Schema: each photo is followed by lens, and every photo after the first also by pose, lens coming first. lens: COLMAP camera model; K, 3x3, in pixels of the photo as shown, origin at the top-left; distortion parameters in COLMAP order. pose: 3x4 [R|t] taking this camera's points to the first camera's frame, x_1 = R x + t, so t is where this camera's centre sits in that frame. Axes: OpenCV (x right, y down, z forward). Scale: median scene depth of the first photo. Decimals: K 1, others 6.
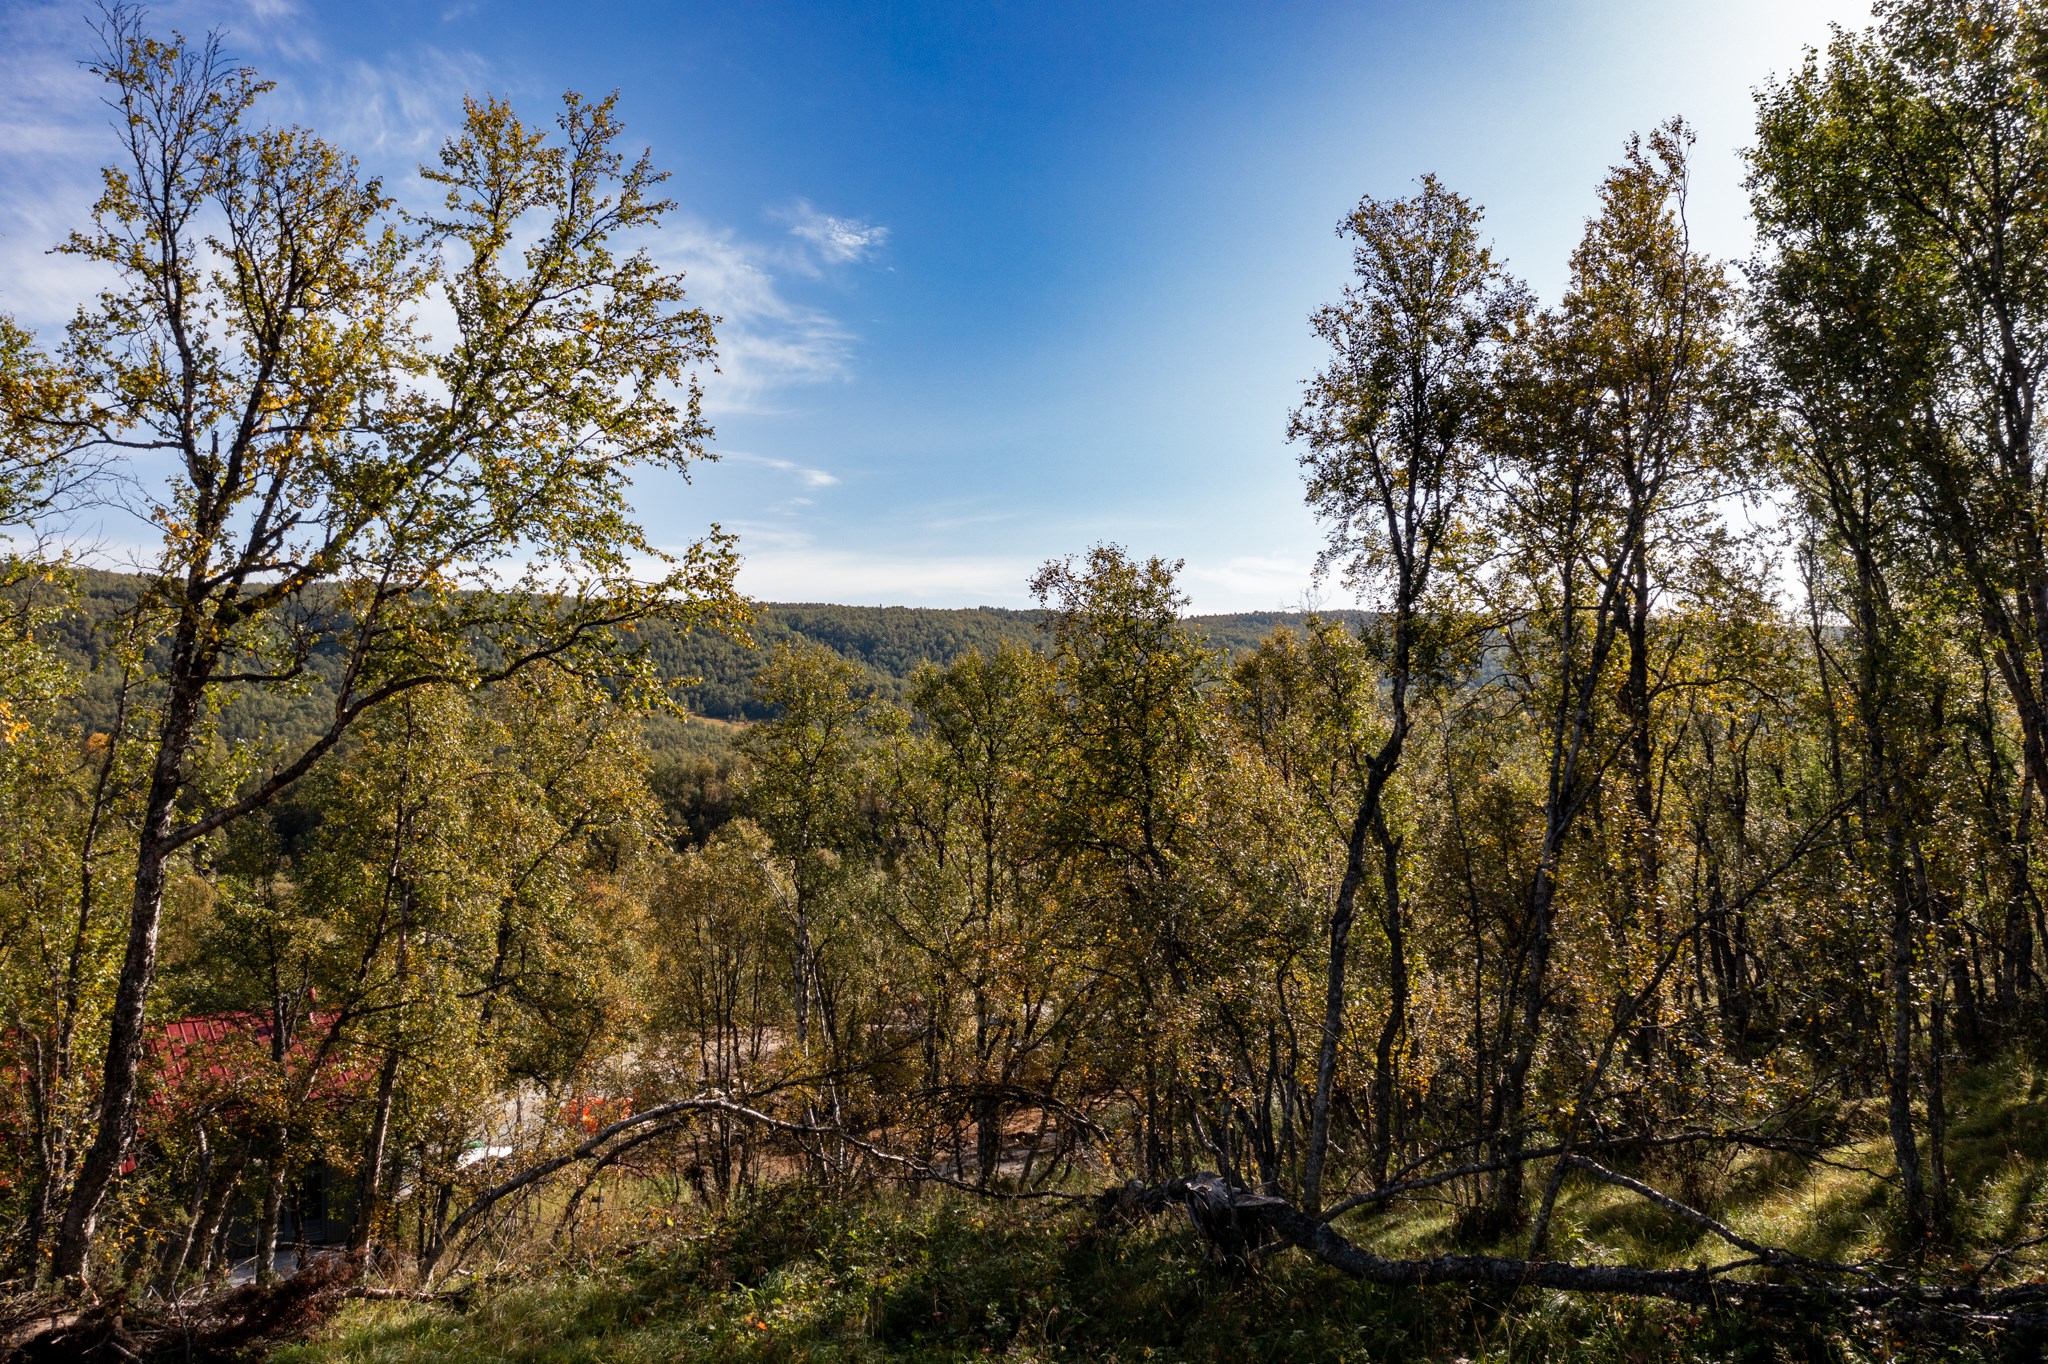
lens RADIAL K [[1603.8, 0, 1028.1], [0, 1603.8, 684.6], [0, 0, 1]] dist [-0.018311, -0.005103]
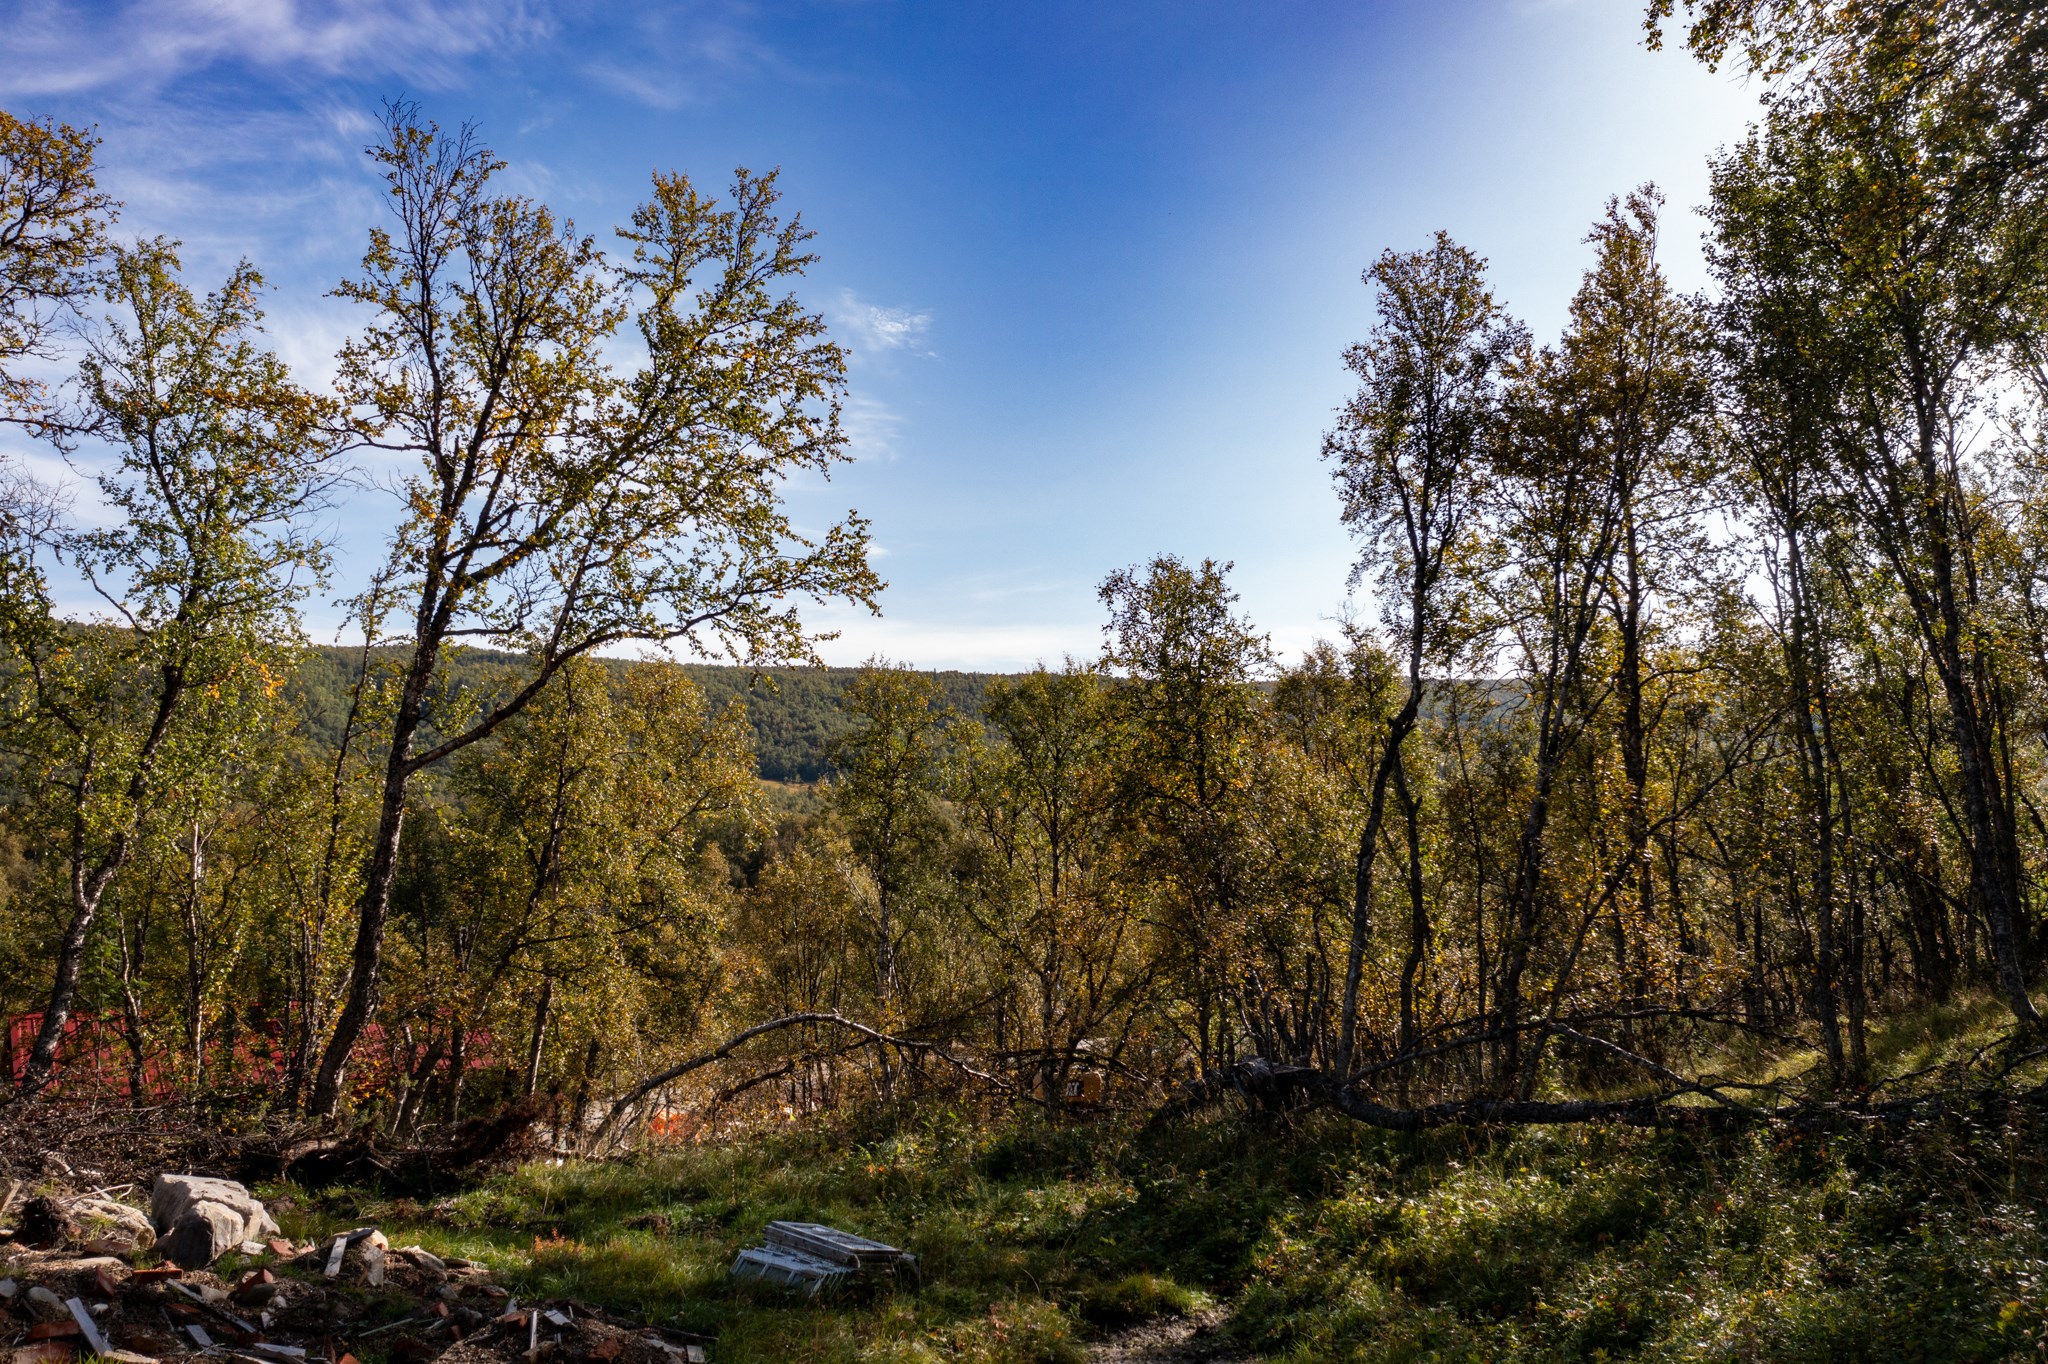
lens RADIAL K [[1604.2, 0, 1013.6], [0, 1604.2, 693.8], [0, 0, 1]] dist [-0.021840, -0.014484]
pose [[0.999160, 0.005417, -0.040617, -0.016704], [-0.006959, 0.999256, -0.037925, 0.074341], [0.040382, 0.038176, 0.998455, -0.193020]]
